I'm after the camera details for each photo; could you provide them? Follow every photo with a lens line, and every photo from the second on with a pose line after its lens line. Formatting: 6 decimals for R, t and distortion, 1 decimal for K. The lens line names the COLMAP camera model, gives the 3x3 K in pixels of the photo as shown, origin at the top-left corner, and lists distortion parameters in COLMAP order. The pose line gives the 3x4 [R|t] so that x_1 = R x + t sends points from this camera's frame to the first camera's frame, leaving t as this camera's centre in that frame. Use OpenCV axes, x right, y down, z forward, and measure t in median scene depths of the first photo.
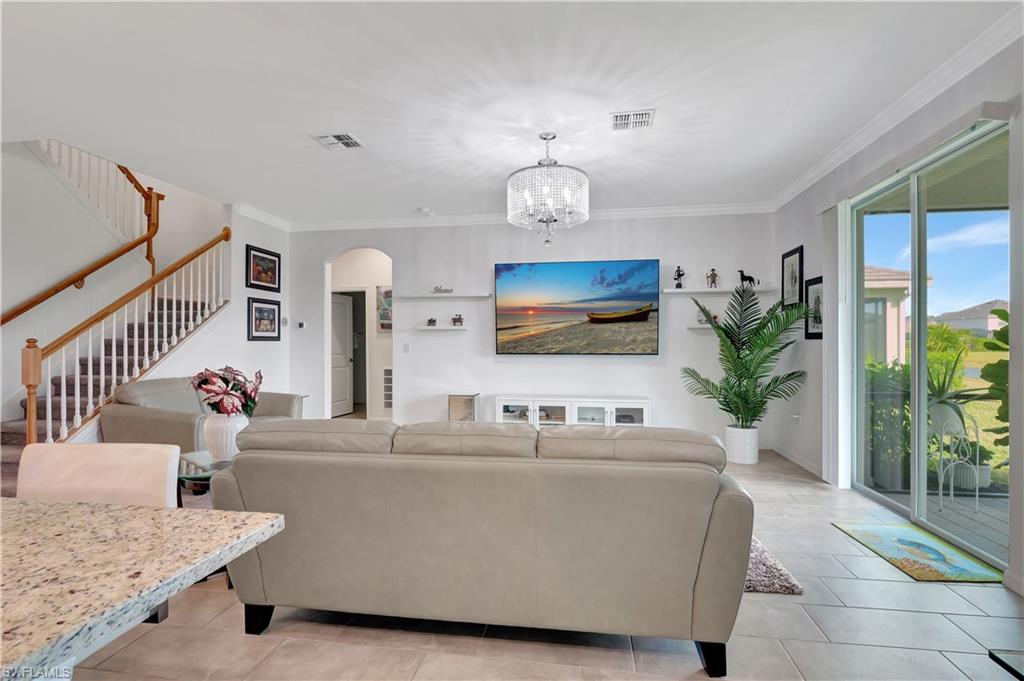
lens RADIAL K [[497.1, 0, 511.4], [0, 497.1, 343.8], [0, 0, 1]] dist [-0.013403, -0.000352]
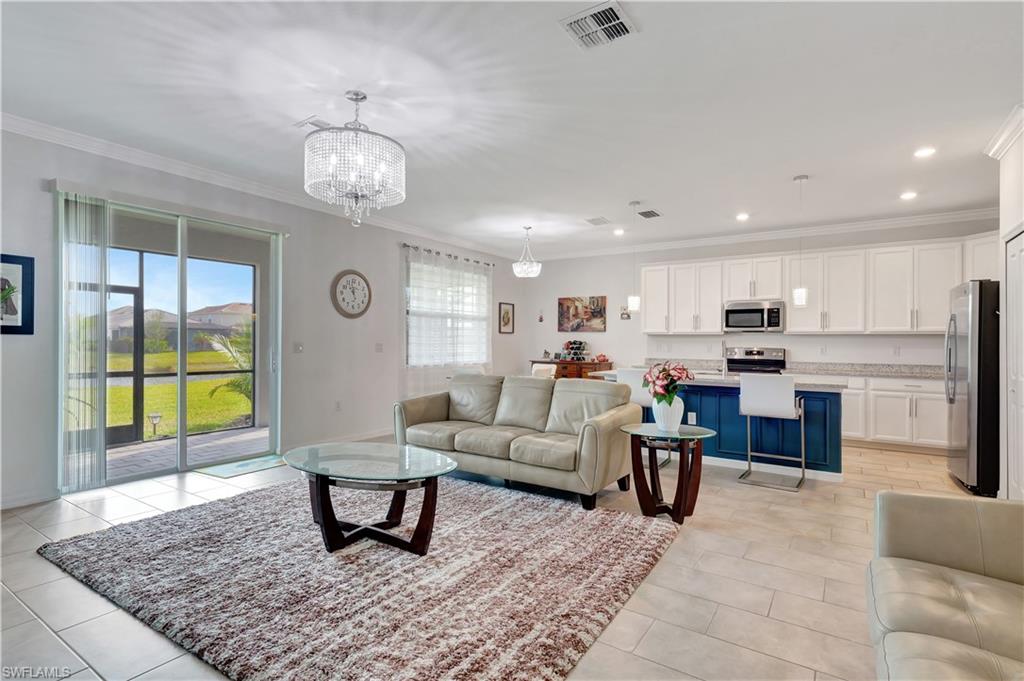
lens RADIAL K [[502.0, 0, 512.0], [0, 502.0, 340.5], [0, 0, 1]] dist [0.000334, -0.000111]
pose [[-0.906177, -0.003232, 0.422886, -0.345454], [-0.005976, 0.999969, -0.005162, -0.000077], [-0.422856, -0.007204, -0.906168, 1.083025]]
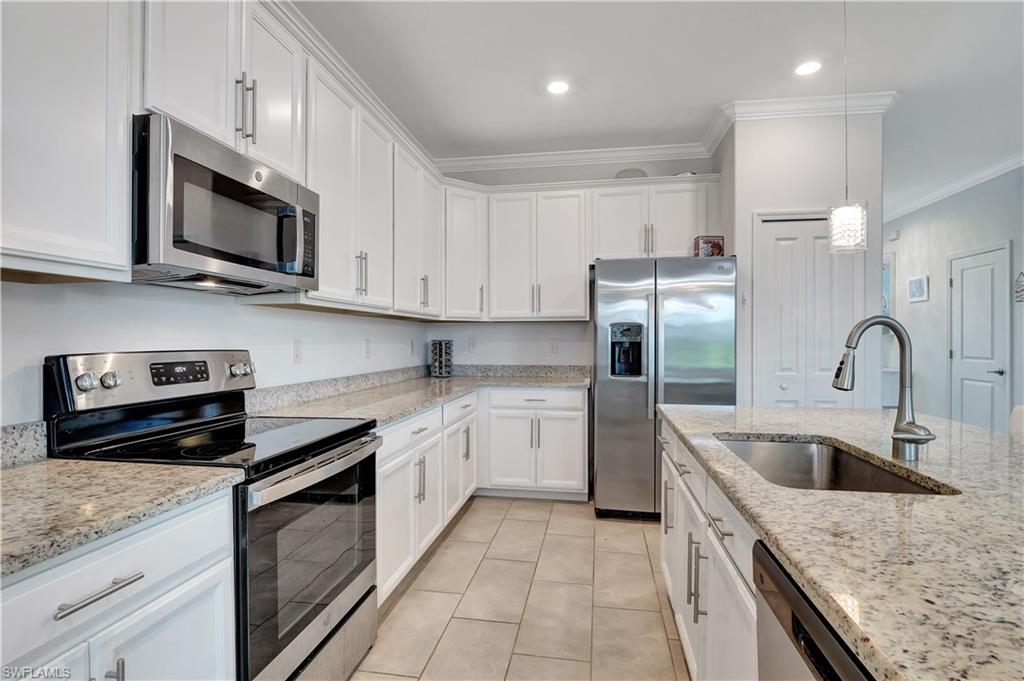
lens RADIAL K [[497.1, 0, 511.4], [0, 497.1, 343.8], [0, 0, 1]] dist [-0.013403, -0.000352]
pose [[-0.021108, 0.011532, -0.999711, -0.074621], [-0.002598, 0.999929, 0.011589, -0.000030], [0.999774, 0.002842, -0.021077, -0.083171]]
